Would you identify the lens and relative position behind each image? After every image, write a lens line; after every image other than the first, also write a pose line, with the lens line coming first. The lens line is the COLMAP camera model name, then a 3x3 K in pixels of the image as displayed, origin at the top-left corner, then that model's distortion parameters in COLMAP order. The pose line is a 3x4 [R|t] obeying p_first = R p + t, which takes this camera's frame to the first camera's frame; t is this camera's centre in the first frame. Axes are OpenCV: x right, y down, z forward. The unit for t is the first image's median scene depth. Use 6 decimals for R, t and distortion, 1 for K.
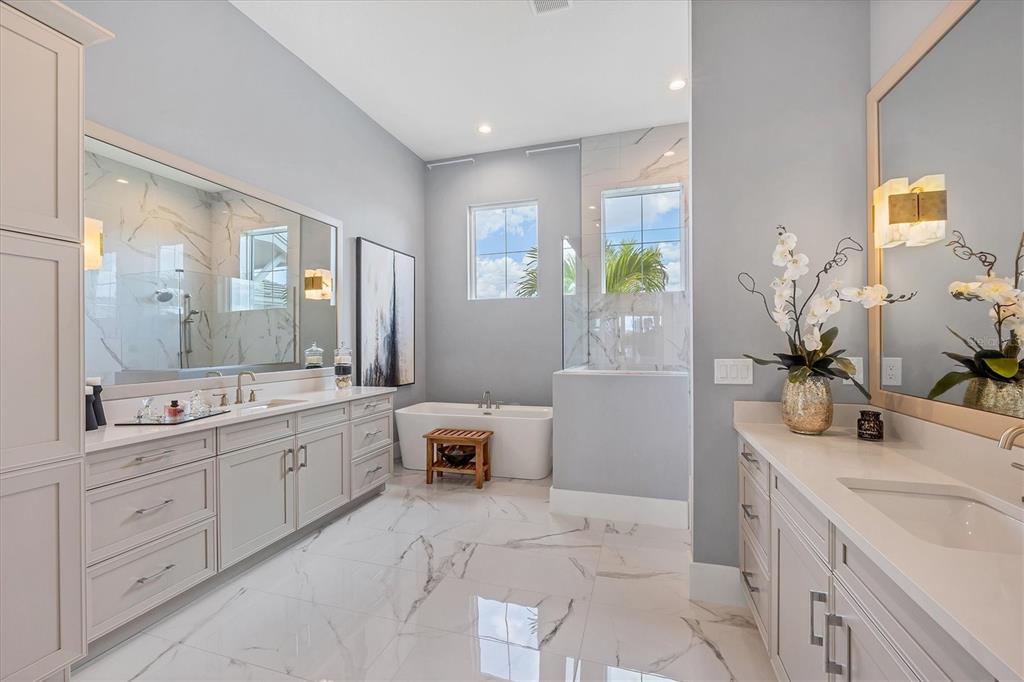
lens RADIAL K [[417.2, 0, 511.4], [0, 417.2, 342.7], [0, 0, 1]] dist [-0.002005, -0.000288]
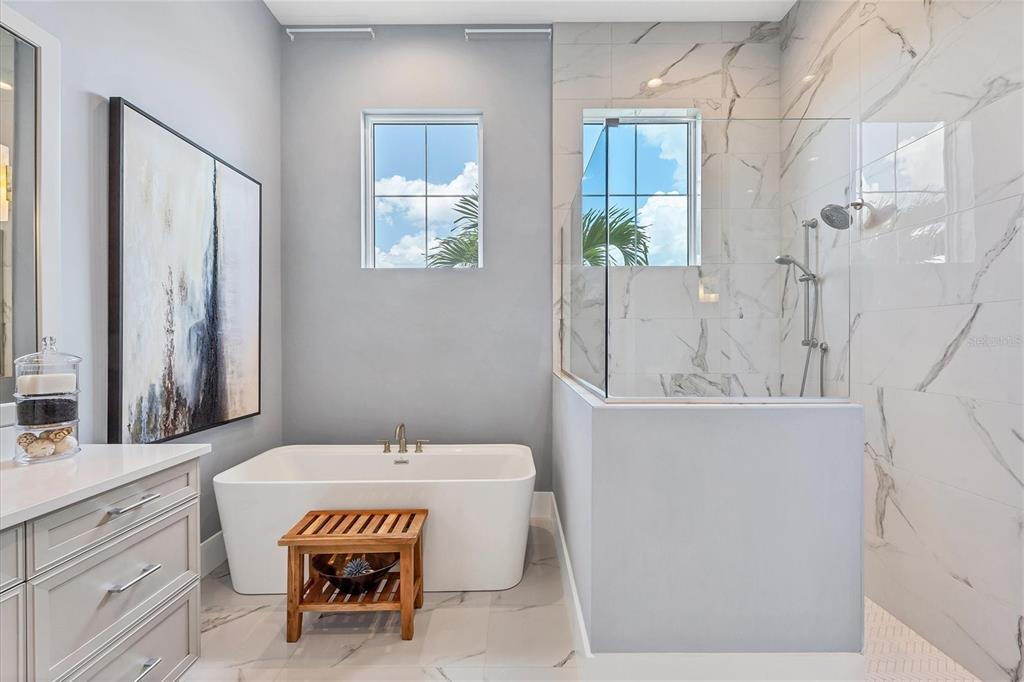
lens RADIAL K [[430.8, 0, 512.5], [0, 430.8, 339.6], [0, 0, 1]] dist [0.001994, 0.000112]
pose [[0.956086, 0.003601, 0.293065, -0.097307], [-0.003344, 0.999993, -0.001379, -0.000338], [-0.293068, 0.000338, 0.956092, 0.432319]]
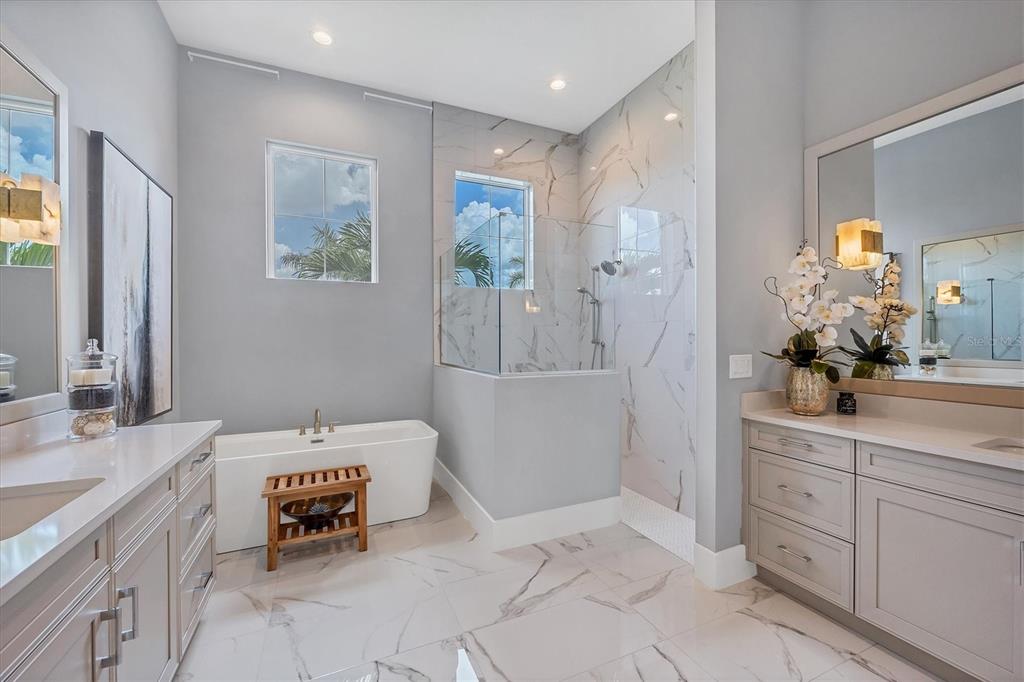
lens RADIAL K [[418.0, 0, 515.4], [0, 418.0, 341.0], [0, 0, 1]] dist [-0.001703, -0.000137]
pose [[0.749048, -0.000687, 0.662515, -0.312012], [0.001601, 0.999998, -0.000773, 0.001024], [-0.662514, 0.001639, 0.749048, 0.279219]]
